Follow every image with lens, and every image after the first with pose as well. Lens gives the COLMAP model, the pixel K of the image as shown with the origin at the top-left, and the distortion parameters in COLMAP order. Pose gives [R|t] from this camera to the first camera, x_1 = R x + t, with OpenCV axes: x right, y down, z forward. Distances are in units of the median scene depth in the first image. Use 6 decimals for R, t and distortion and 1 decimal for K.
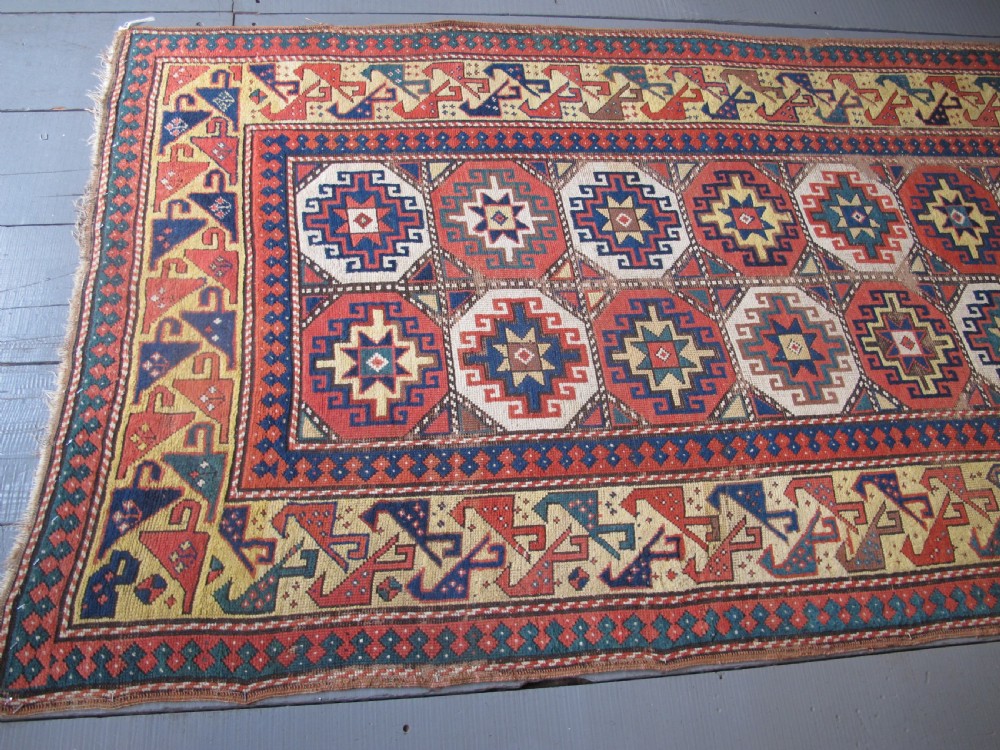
lens RADIAL K [[834.0, 0, 503.9], [0, 834.0, 375.2], [0, 0, 1]] dist [-0.146004, 0.099404]
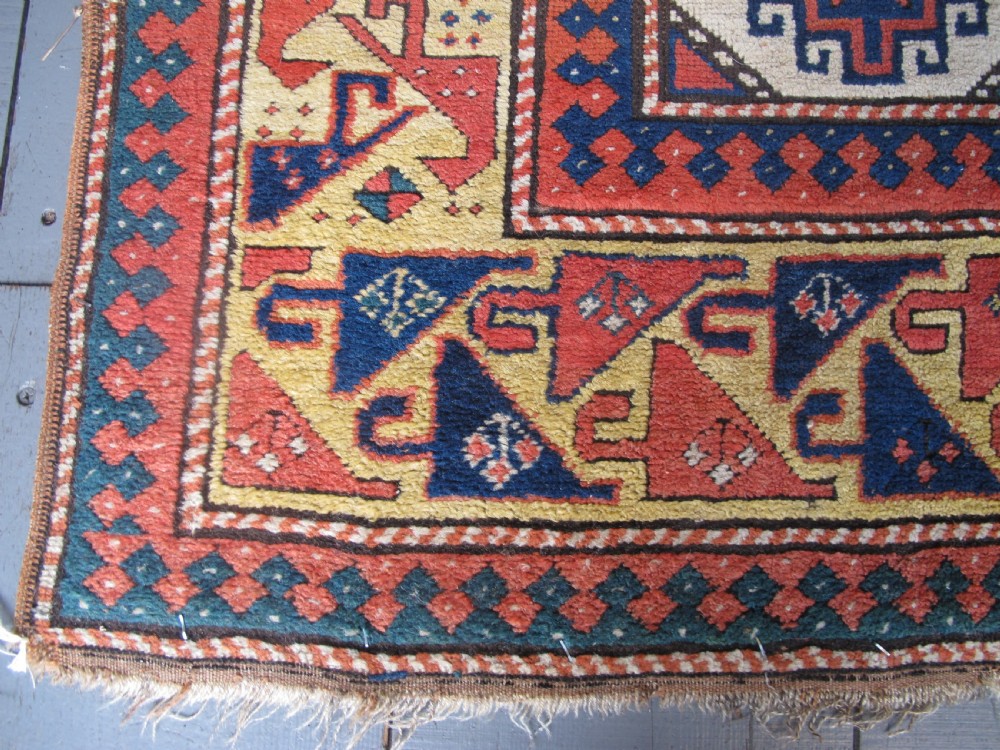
lens RADIAL K [[834.0, 0, 480.4], [0, 834.0, 353.3], [0, 0, 1]] dist [-0.146004, 0.099404]
pose [[0.140074, -0.989888, 0.022365, -0.403541], [0.883103, 0.135114, 0.449303, -0.494434], [-0.447781, -0.043185, 0.893100, 0.772607]]
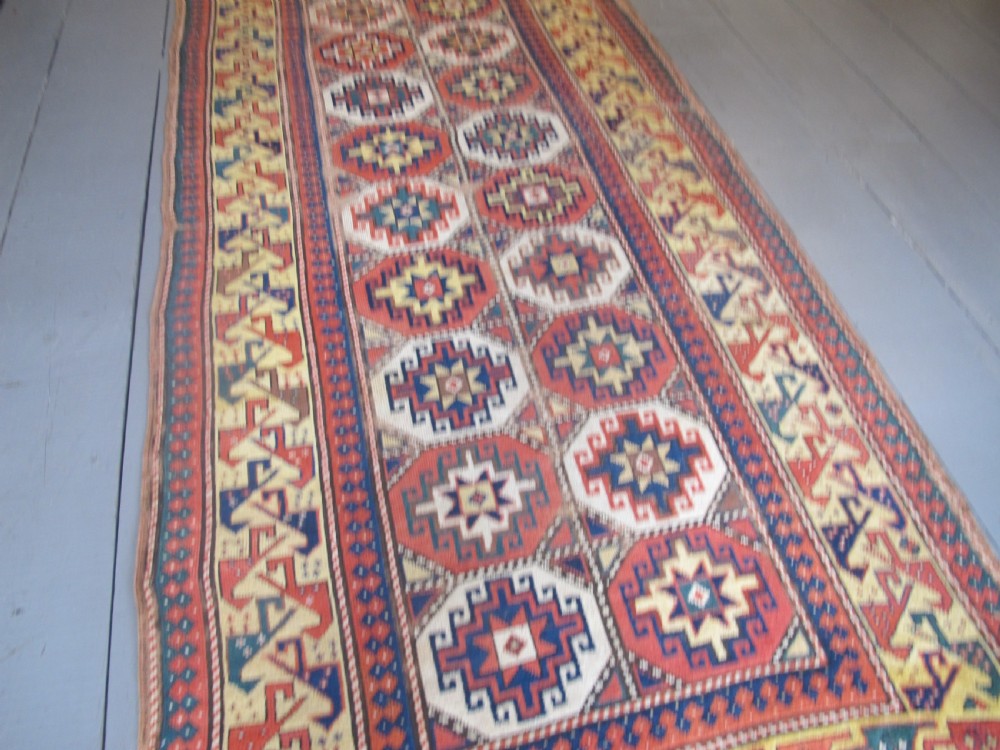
lens RADIAL K [[834.0, 0, 499.8], [0, 834.0, 368.7], [0, 0, 1]] dist [-0.146004, 0.099404]
pose [[-0.119870, -0.821690, 0.557186, -0.398912], [0.854105, 0.200750, 0.479796, -0.644800], [-0.506099, 0.533409, 0.677745, 0.352710]]
